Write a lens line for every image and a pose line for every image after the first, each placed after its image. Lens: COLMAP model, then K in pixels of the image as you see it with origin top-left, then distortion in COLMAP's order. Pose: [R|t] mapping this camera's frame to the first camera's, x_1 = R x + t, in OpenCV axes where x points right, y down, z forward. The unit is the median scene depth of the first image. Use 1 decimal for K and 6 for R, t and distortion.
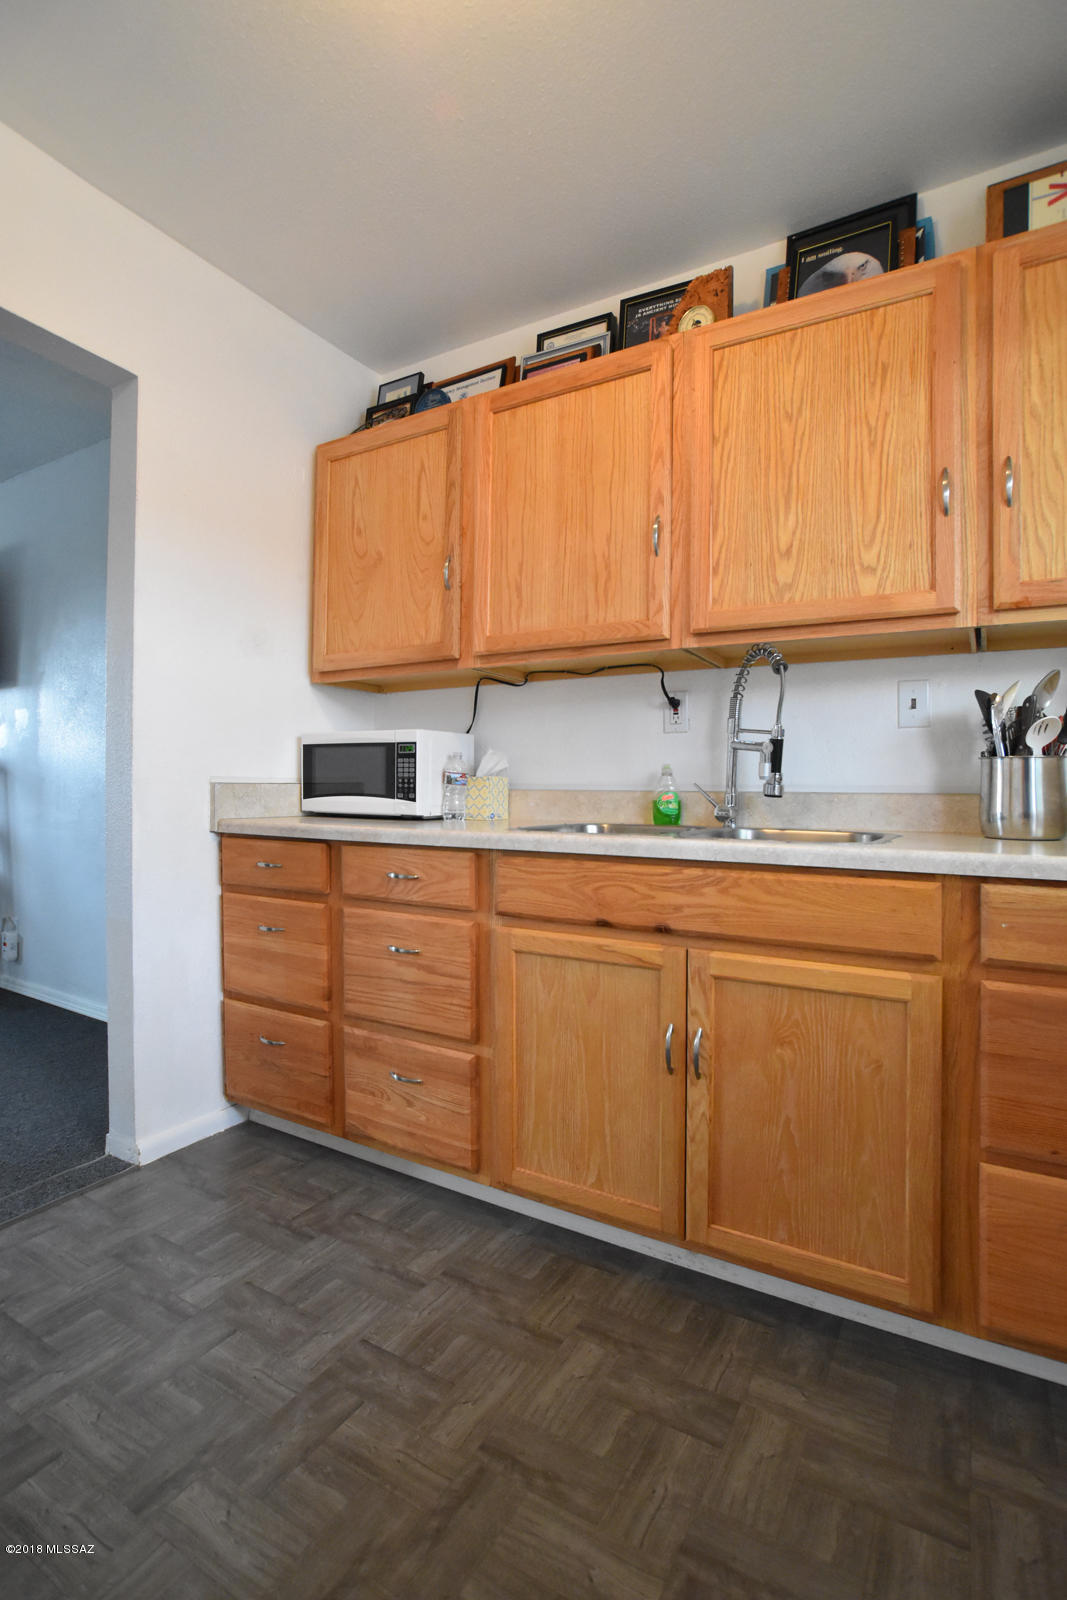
lens RADIAL K [[773.0, 0, 536.5], [0, 773.0, 804.4], [0, 0, 1]] dist [-0.070524, 0.033073]
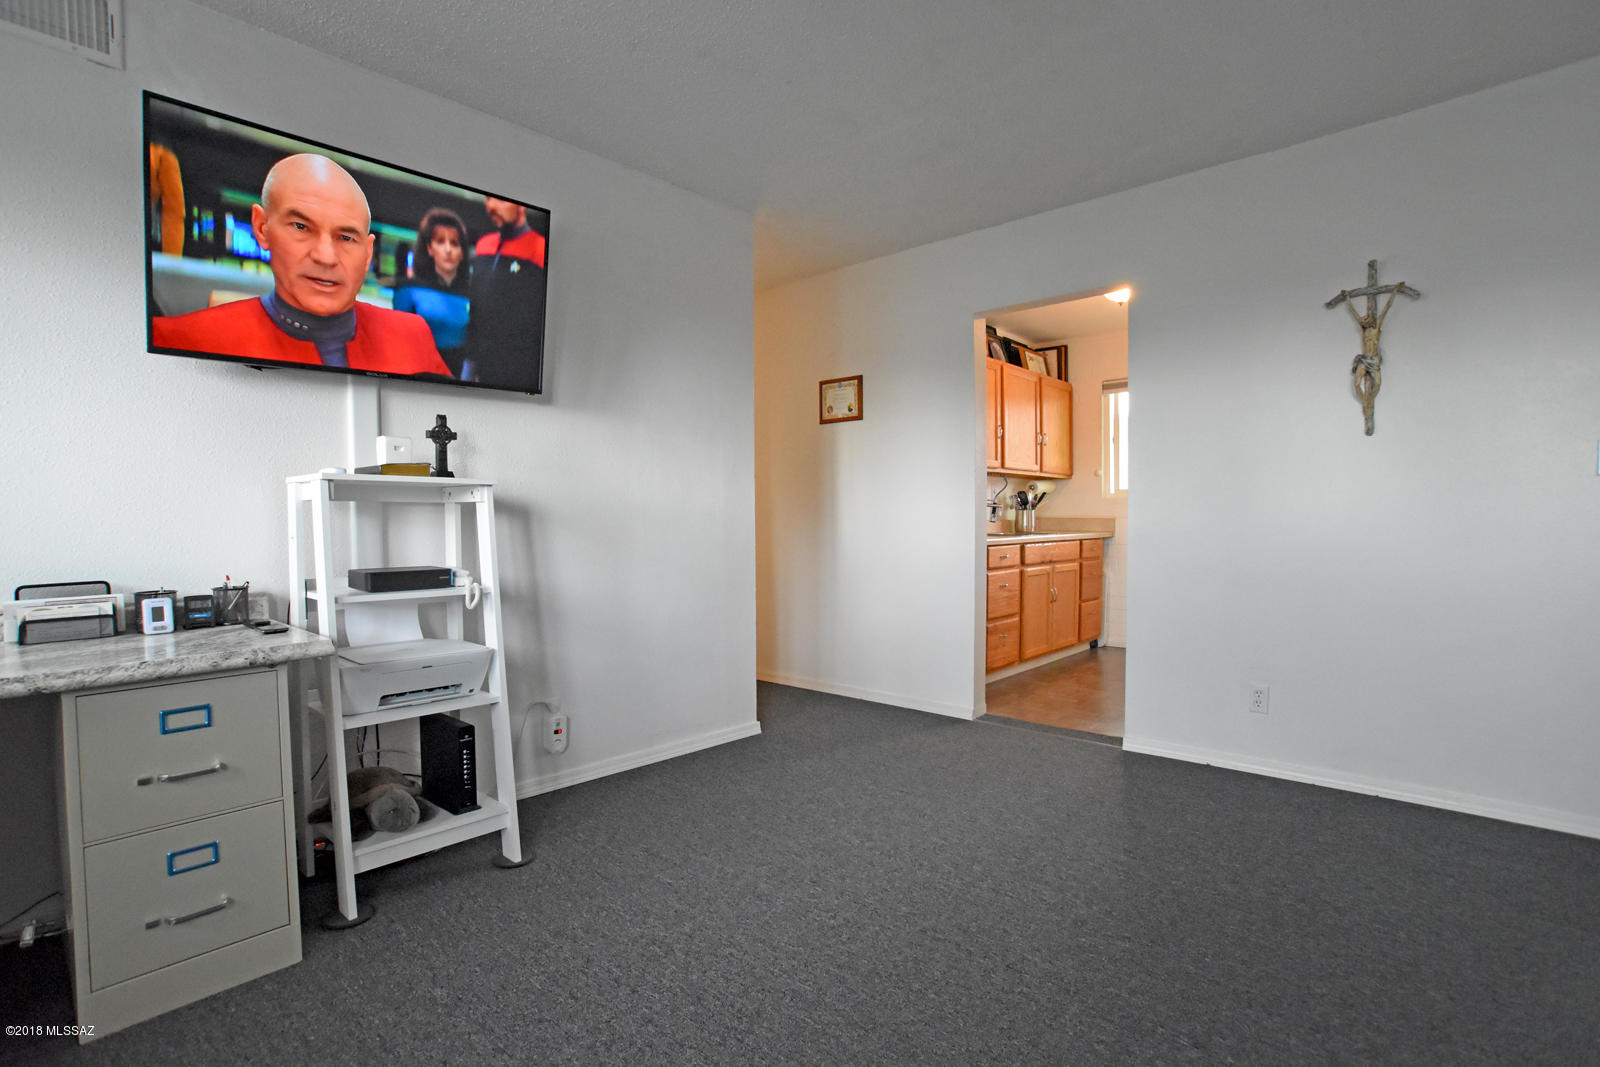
lens RADIAL K [[773.0, 0, 800.9], [0, 773.0, 537.9], [0, 0, 1]] dist [-0.070524, 0.033073]
pose [[0.208276, -0.044687, 0.977049, -2.509811], [0.022717, 0.998907, 0.040845, -0.080530], [-0.977806, 0.013688, 0.209063, 1.004655]]
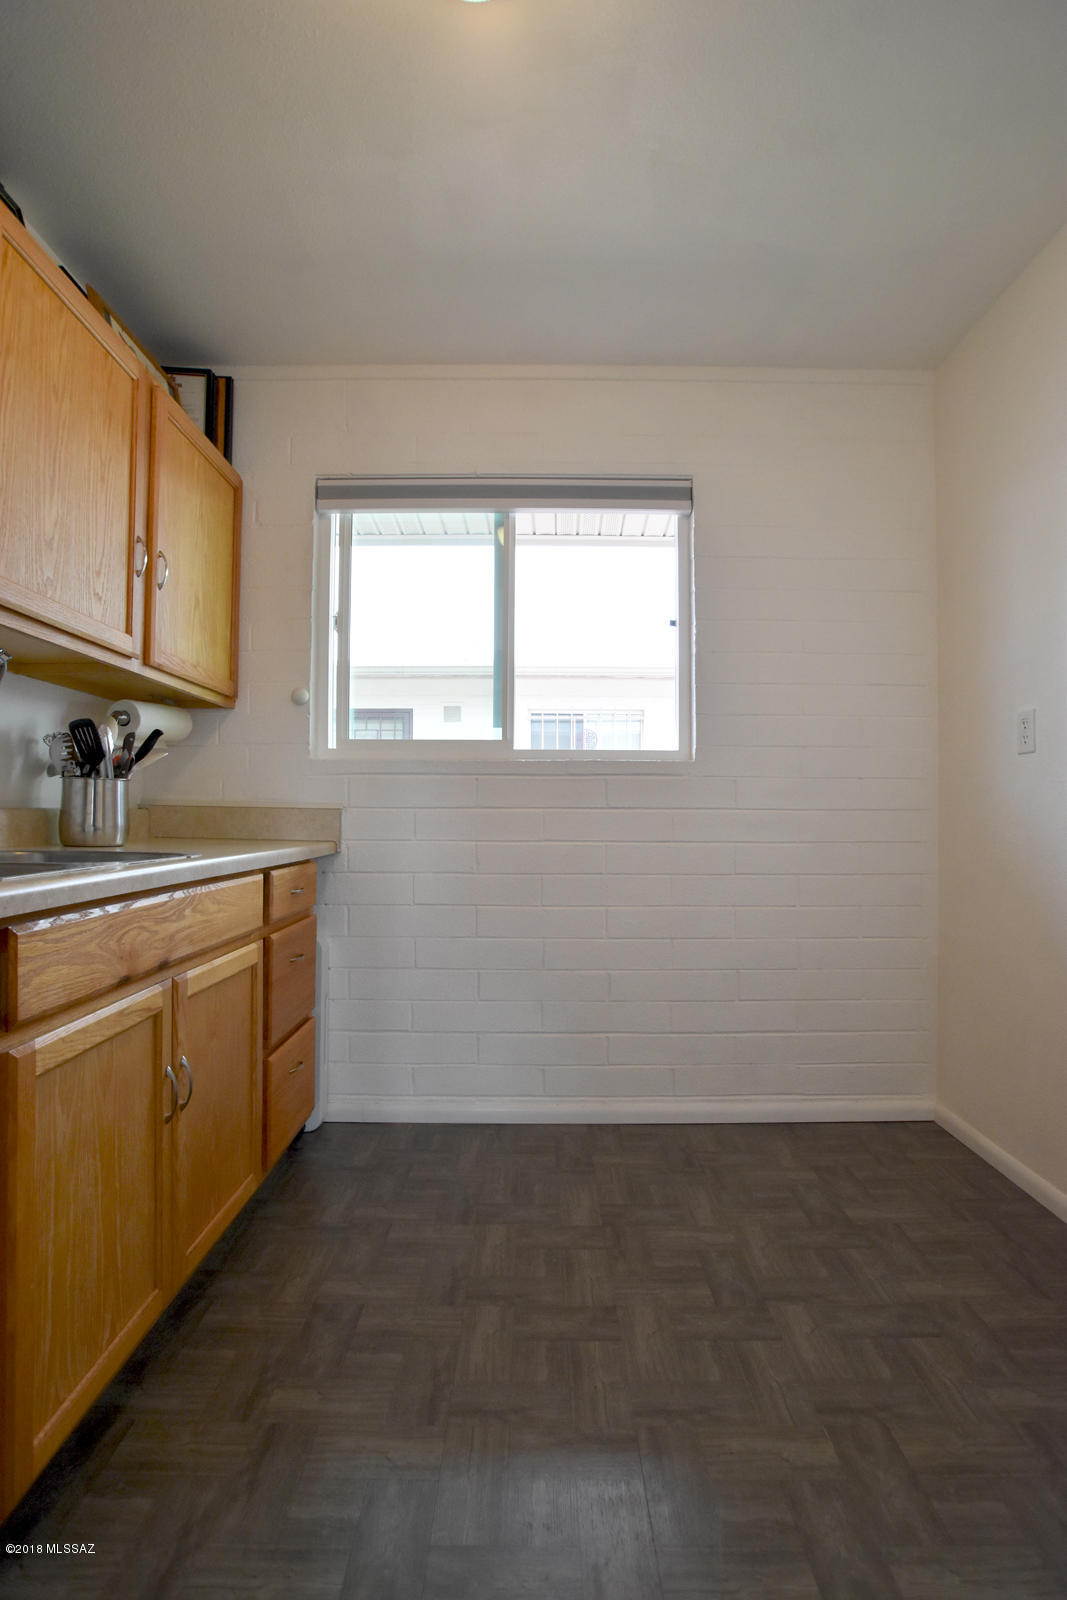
lens RADIAL K [[773.0, 0, 536.5], [0, 773.0, 804.4], [0, 0, 1]] dist [-0.070524, 0.033073]
pose [[-0.501913, -0.004911, 0.864904, -0.595174], [-0.000786, 0.999986, 0.005222, -0.021914], [-0.864918, 0.001941, -0.501910, 0.780352]]
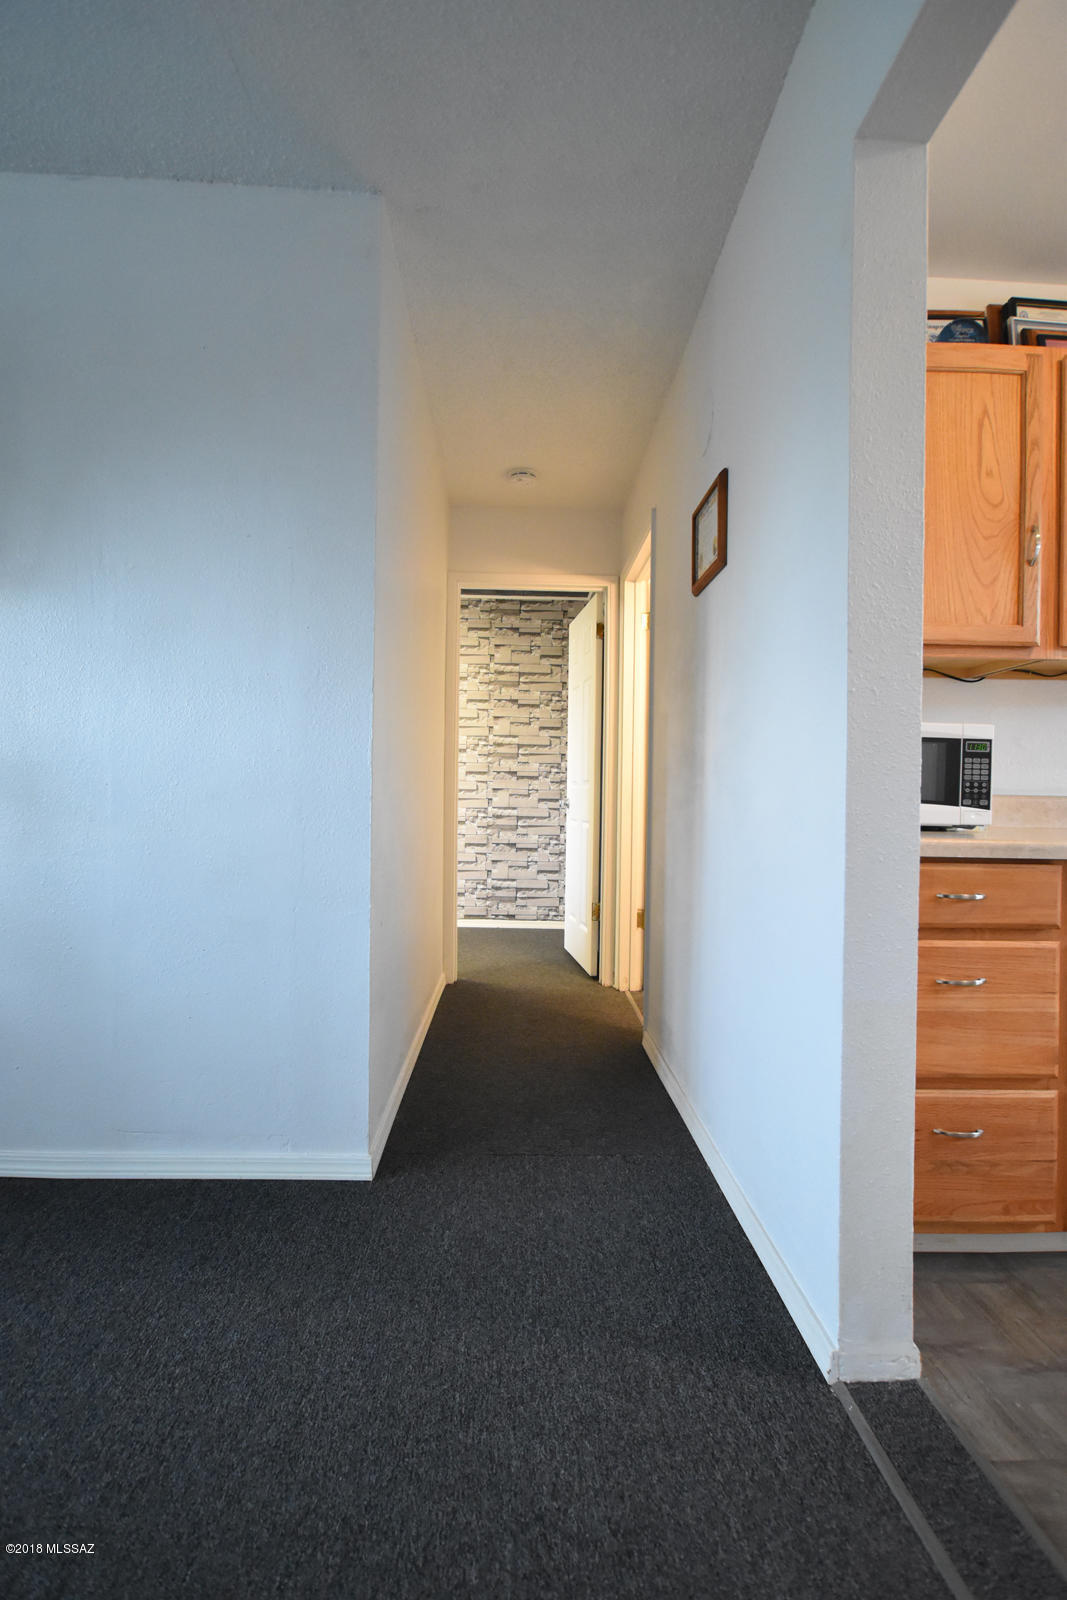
lens RADIAL K [[749.4, 0, 502.6], [0, 749.4, 809.6], [0, 0, 1]] dist [-0.005065, -0.000896]
pose [[0.861625, -0.010356, 0.507440, -1.109865], [0.011107, 0.999937, 0.001547, -0.011425], [-0.507424, 0.004303, 0.861686, 0.603217]]
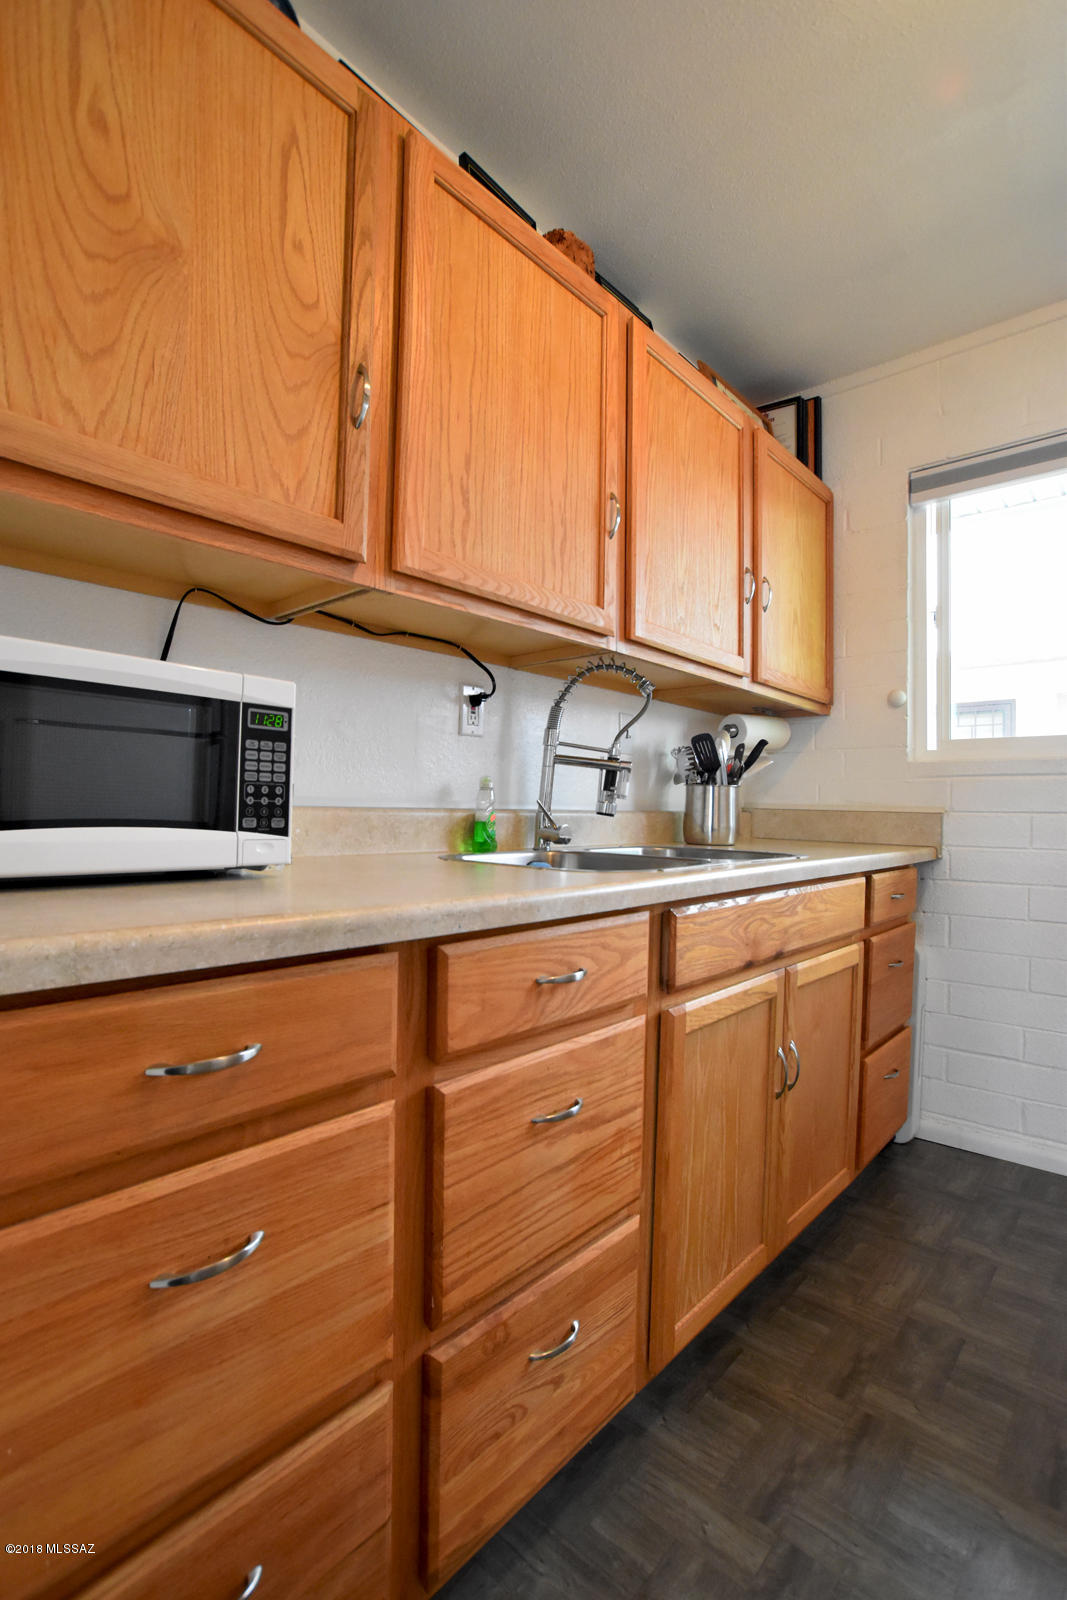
lens RADIAL K [[773.0, 0, 536.5], [0, 773.0, 804.4], [0, 0, 1]] dist [-0.070524, 0.033073]
pose [[0.192620, -0.004017, 0.981265, -0.627271], [0.000180, 0.999992, 0.004058, -0.026070], [-0.981273, -0.000605, 0.192619, 0.815816]]
